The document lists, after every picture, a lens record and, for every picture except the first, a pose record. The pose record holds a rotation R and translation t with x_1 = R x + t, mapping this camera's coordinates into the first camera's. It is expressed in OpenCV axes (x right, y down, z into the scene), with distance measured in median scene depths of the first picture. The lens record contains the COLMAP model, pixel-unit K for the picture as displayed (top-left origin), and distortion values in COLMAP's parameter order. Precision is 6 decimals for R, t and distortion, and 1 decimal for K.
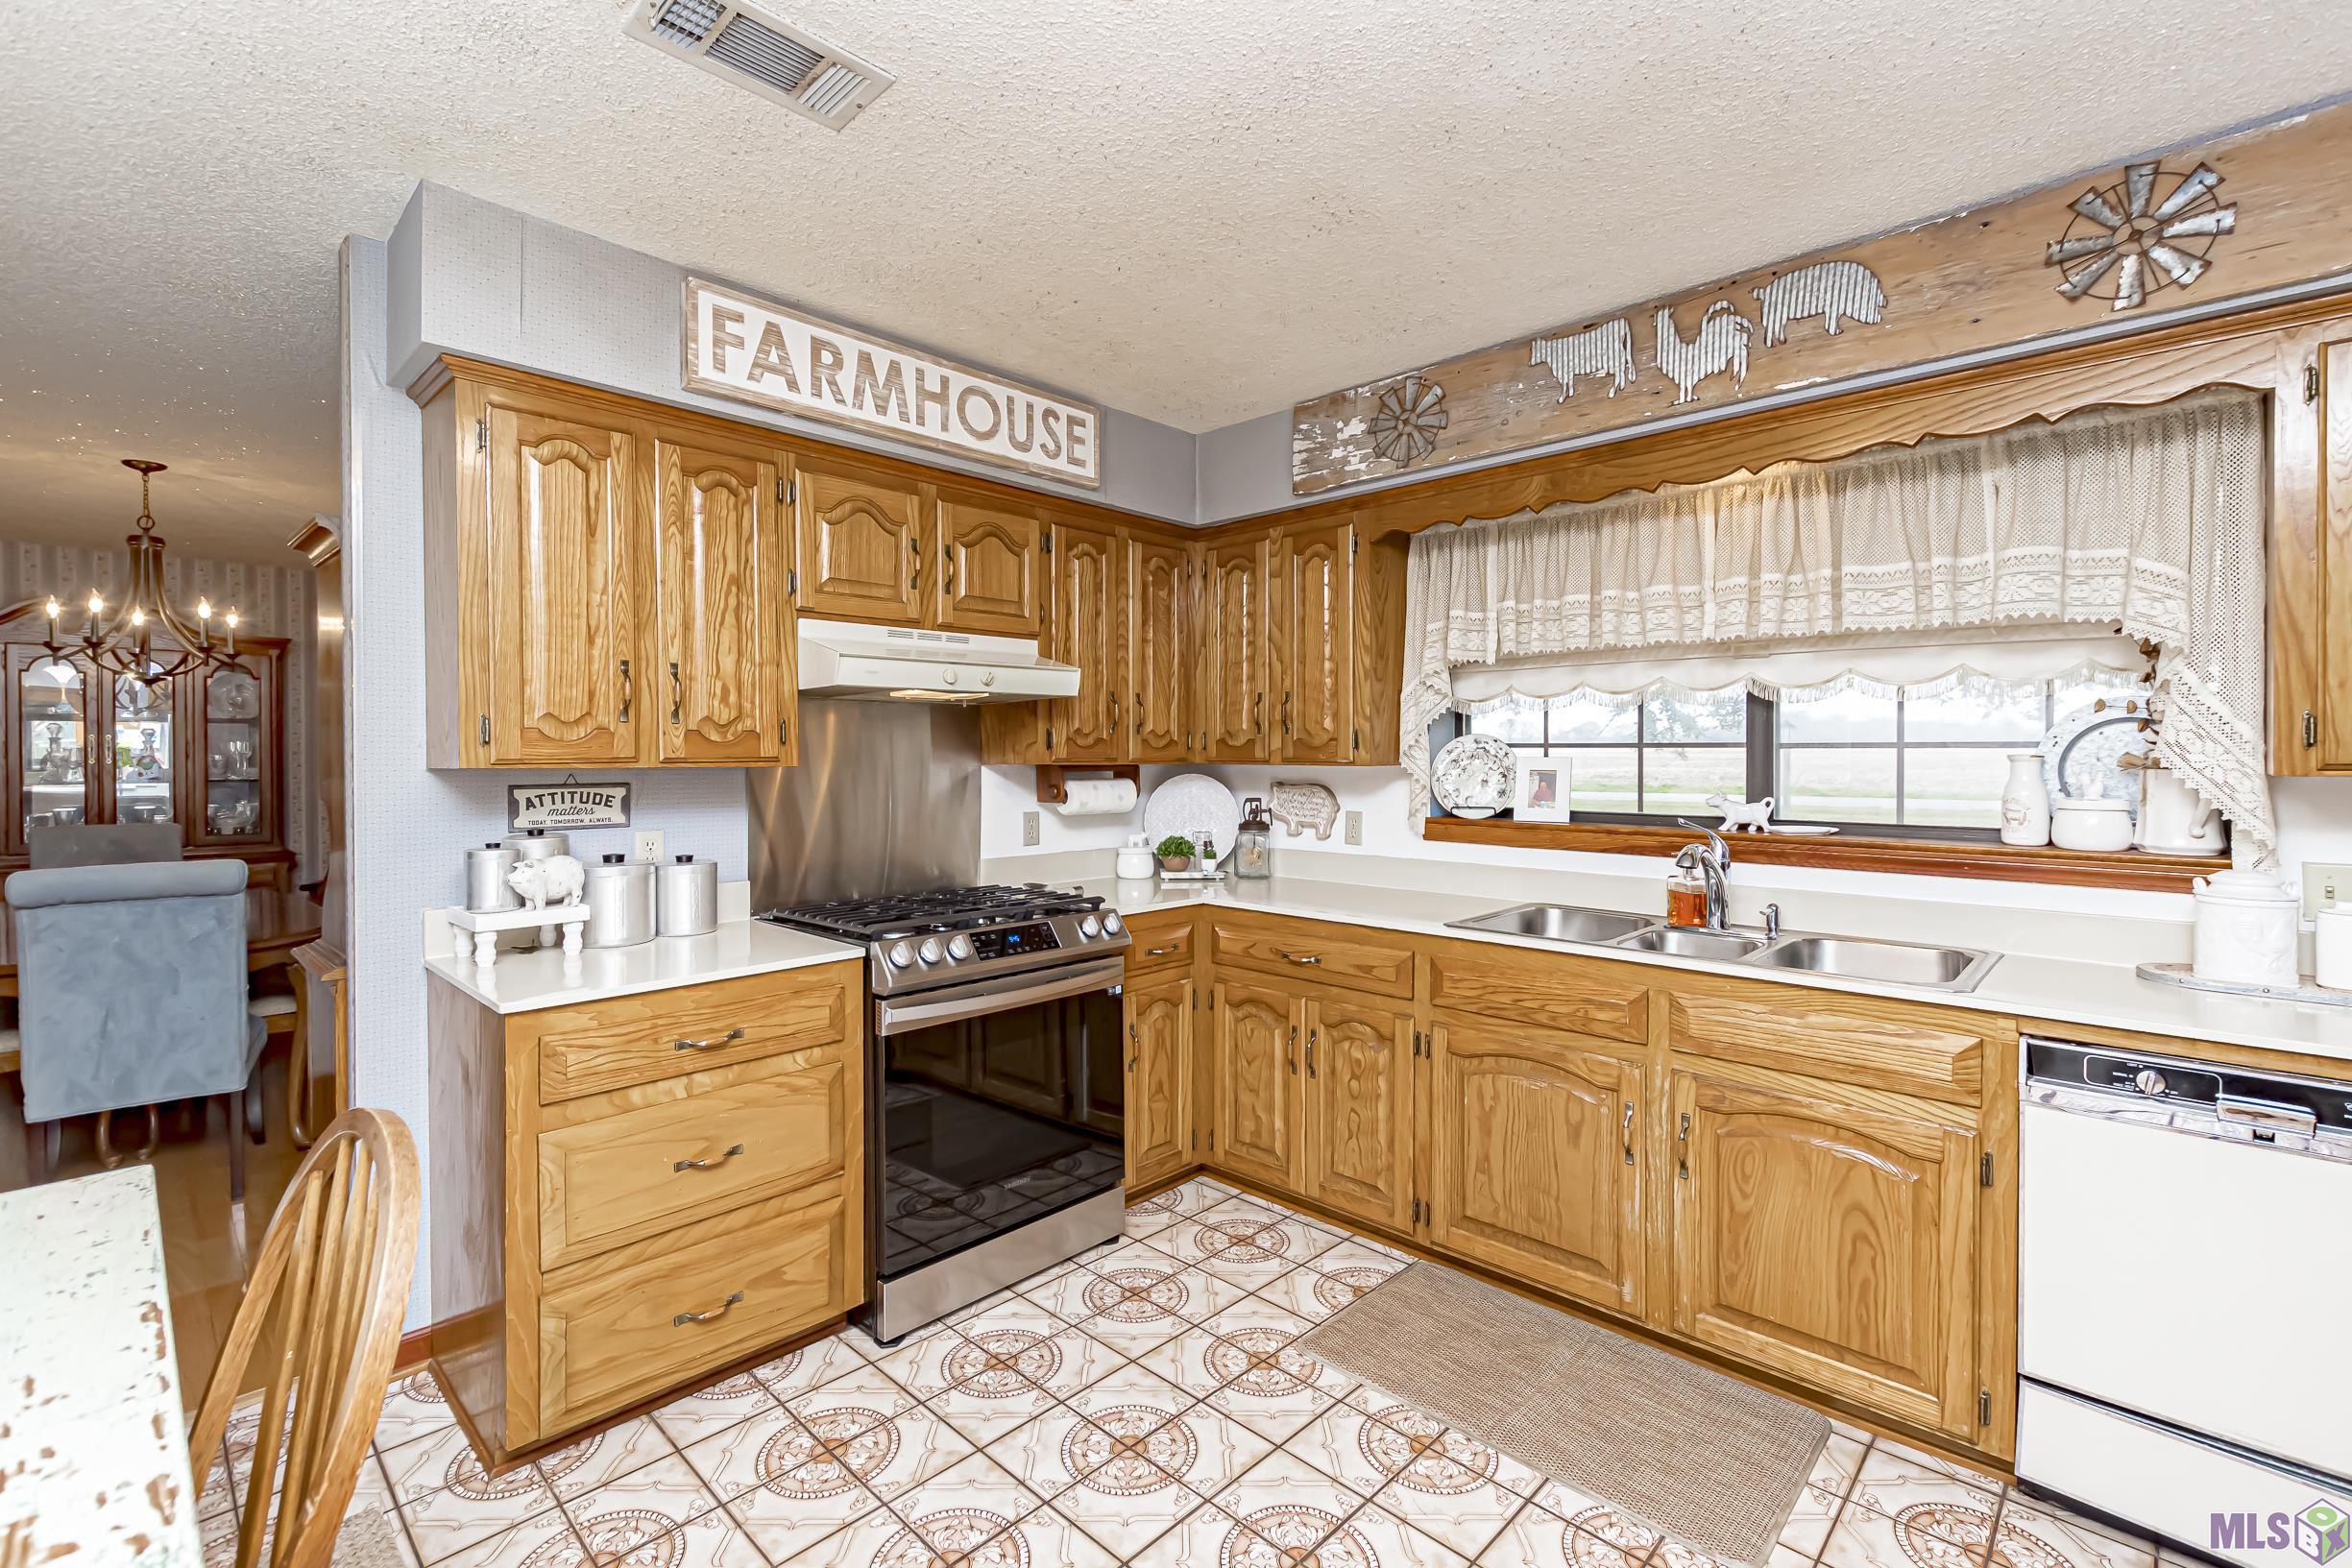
lens RADIAL K [[1021.0, 0, 1186.5], [0, 1021.0, 760.4], [0, 0, 1]] dist [0.004289, -0.002620]
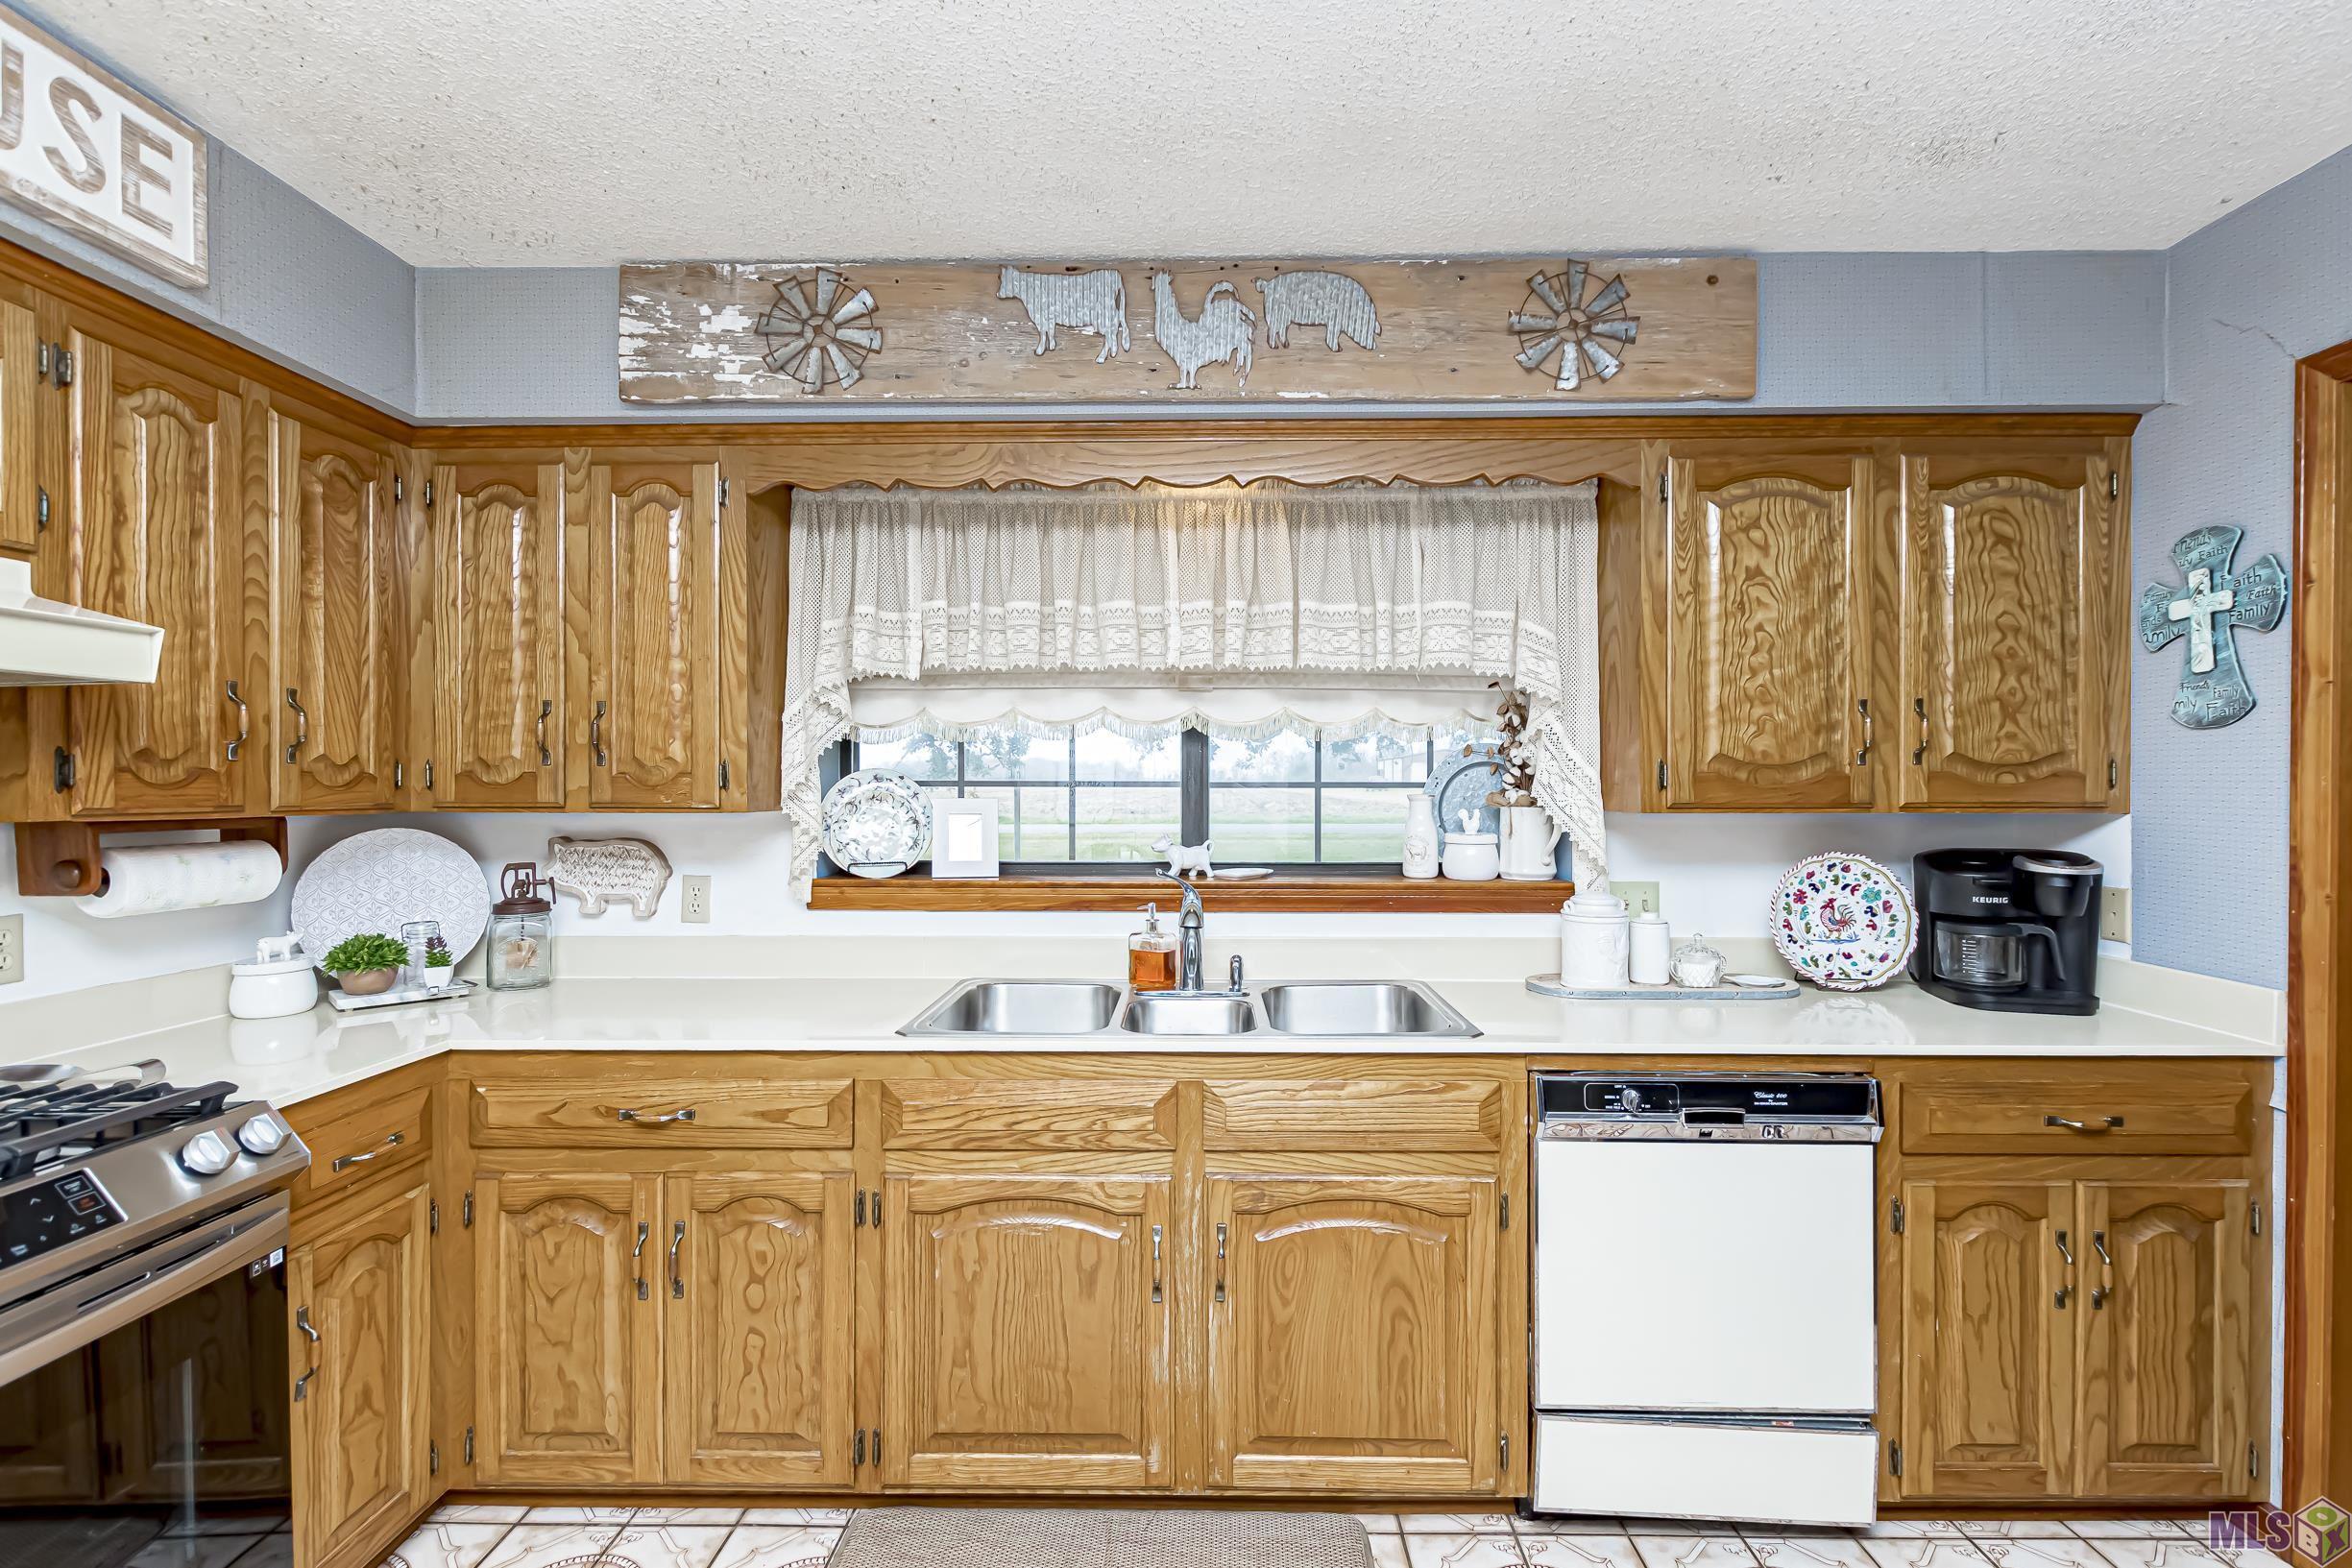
lens RADIAL K [[1021.0, 0, 1204.0], [0, 1021.0, 786.7], [0, 0, 1]] dist [0.004289, -0.002620]
pose [[0.734504, -0.000632, 0.678604, -0.079331], [0.005584, 0.999971, -0.005113, -0.008684], [-0.678581, 0.007545, 0.734486, 0.329514]]
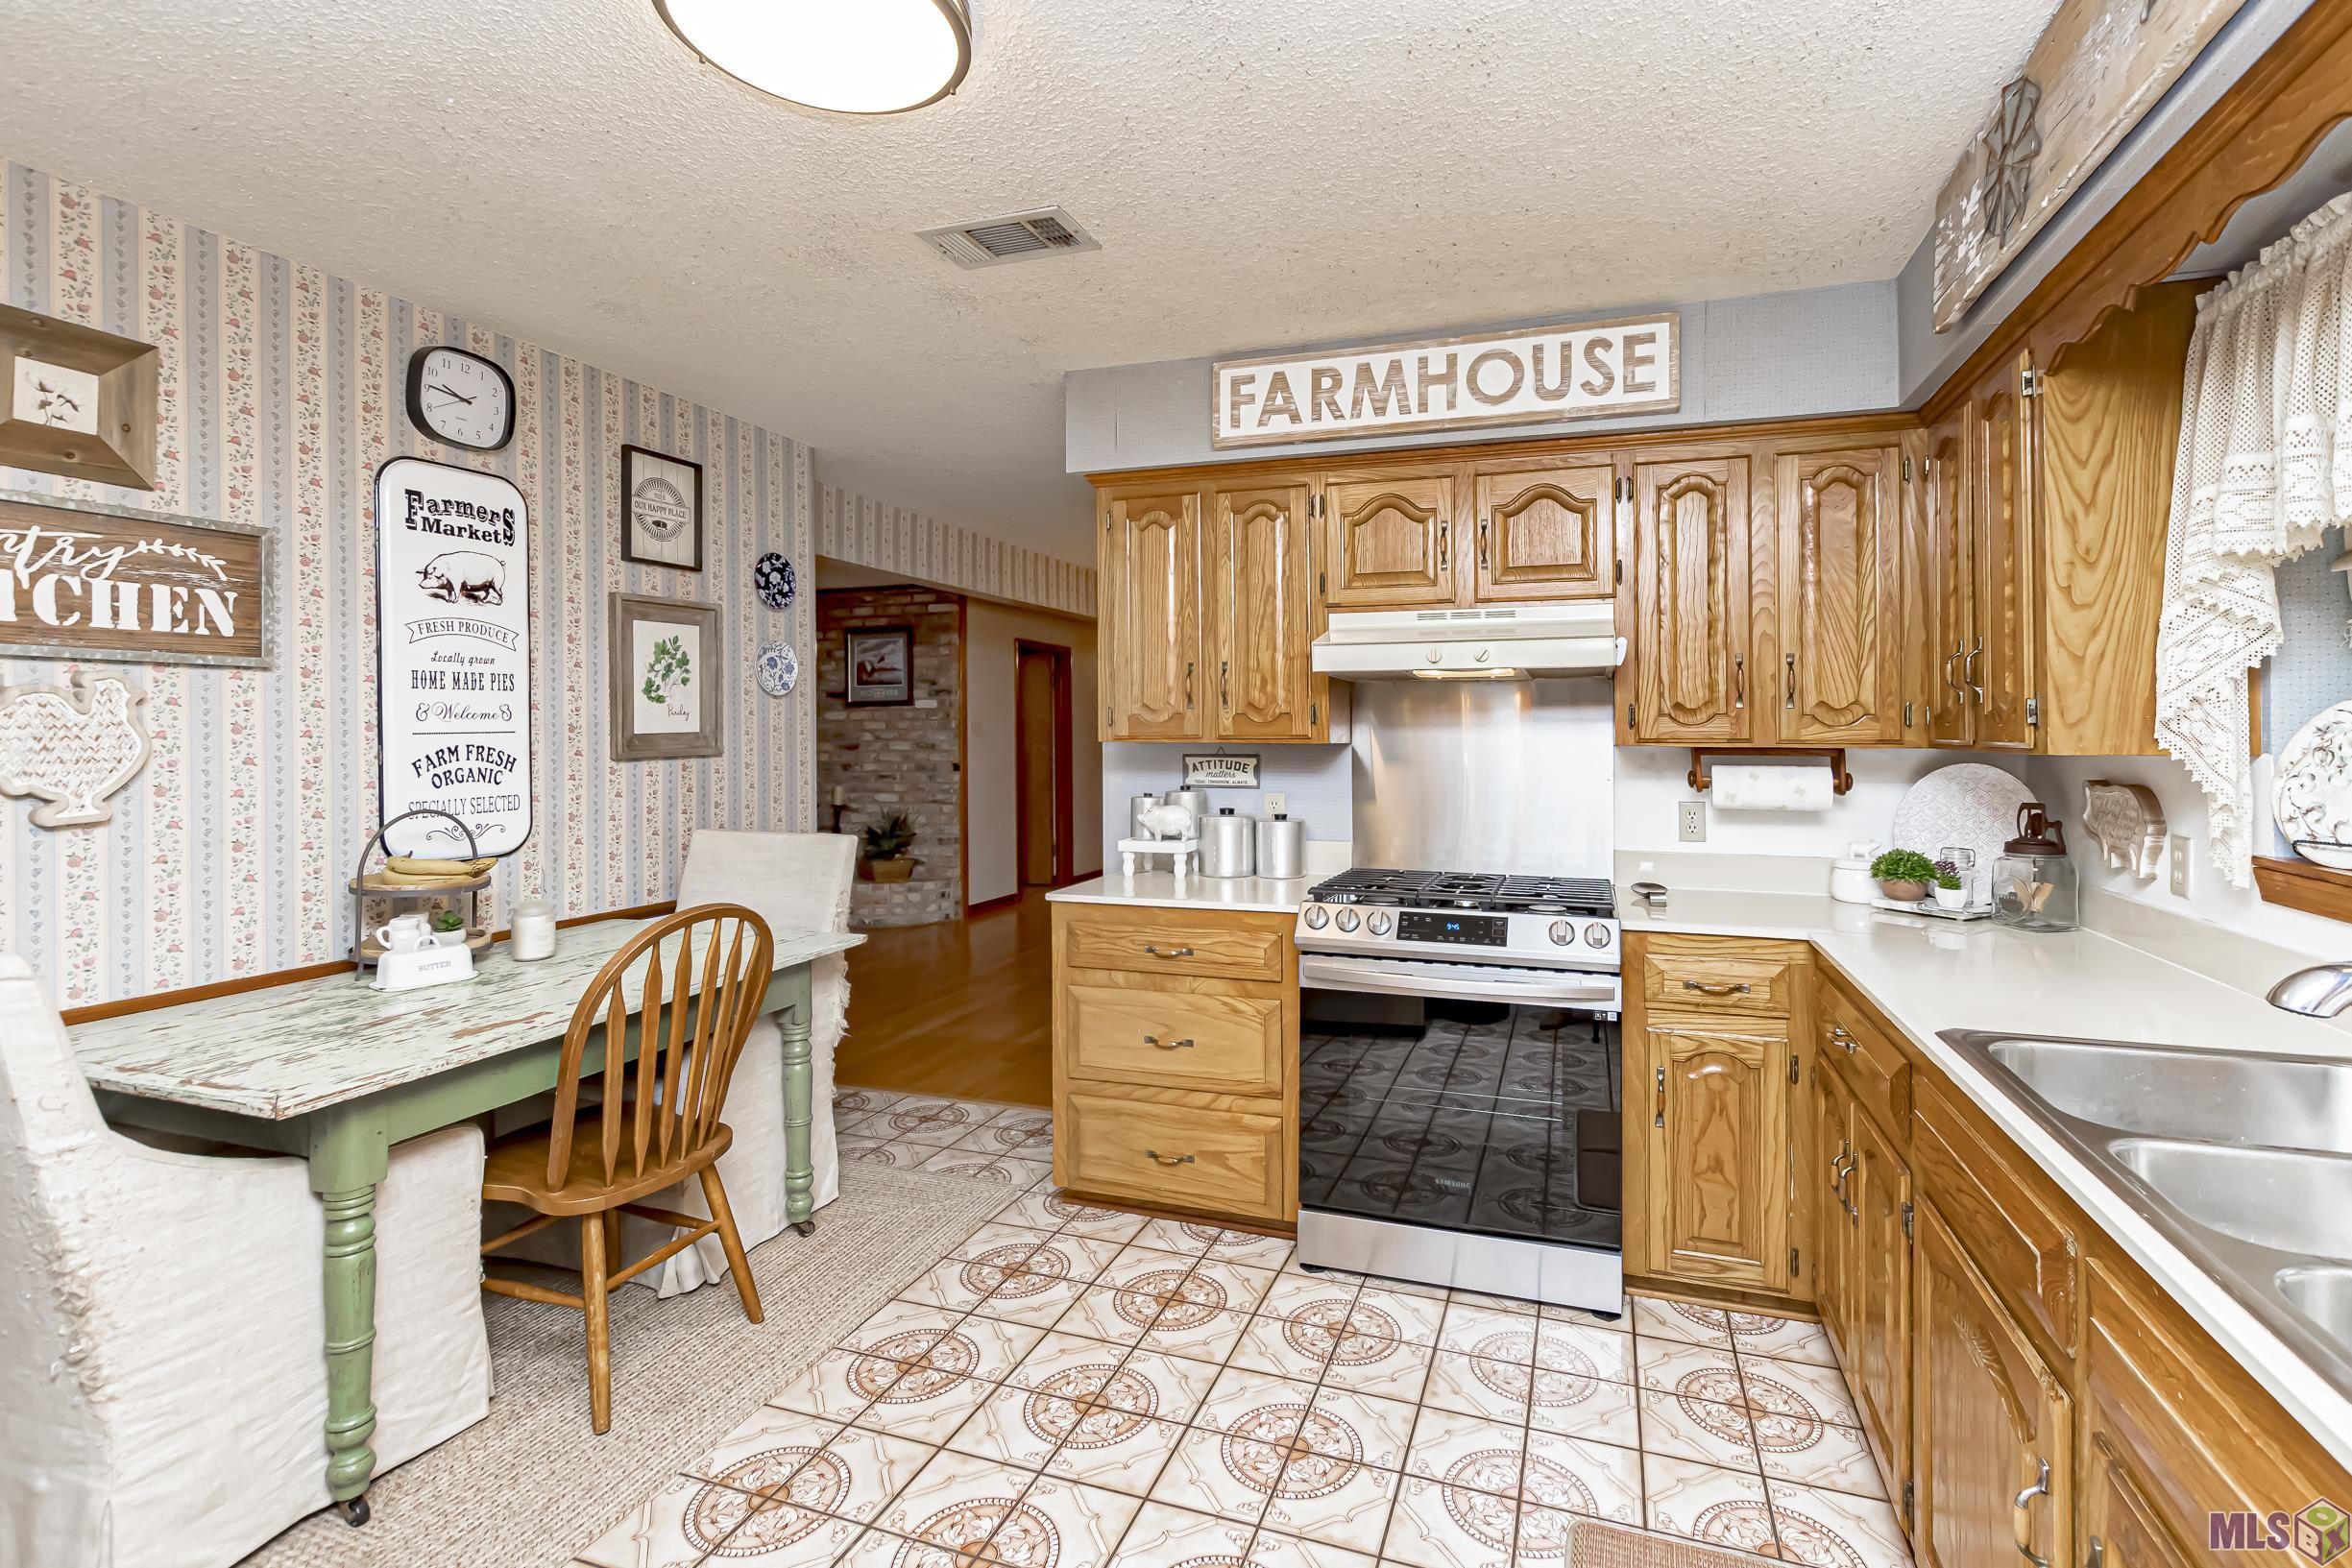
lens RADIAL K [[1021.0, 0, 1226.4], [0, 1021.0, 731.7], [0, 0, 1]] dist [0.004289, -0.002620]
pose [[0.453555, 0.001443, -0.891227, 0.577300], [-0.008102, 0.999964, -0.002504, -0.003288], [0.891192, 0.008356, 0.453550, 0.370306]]
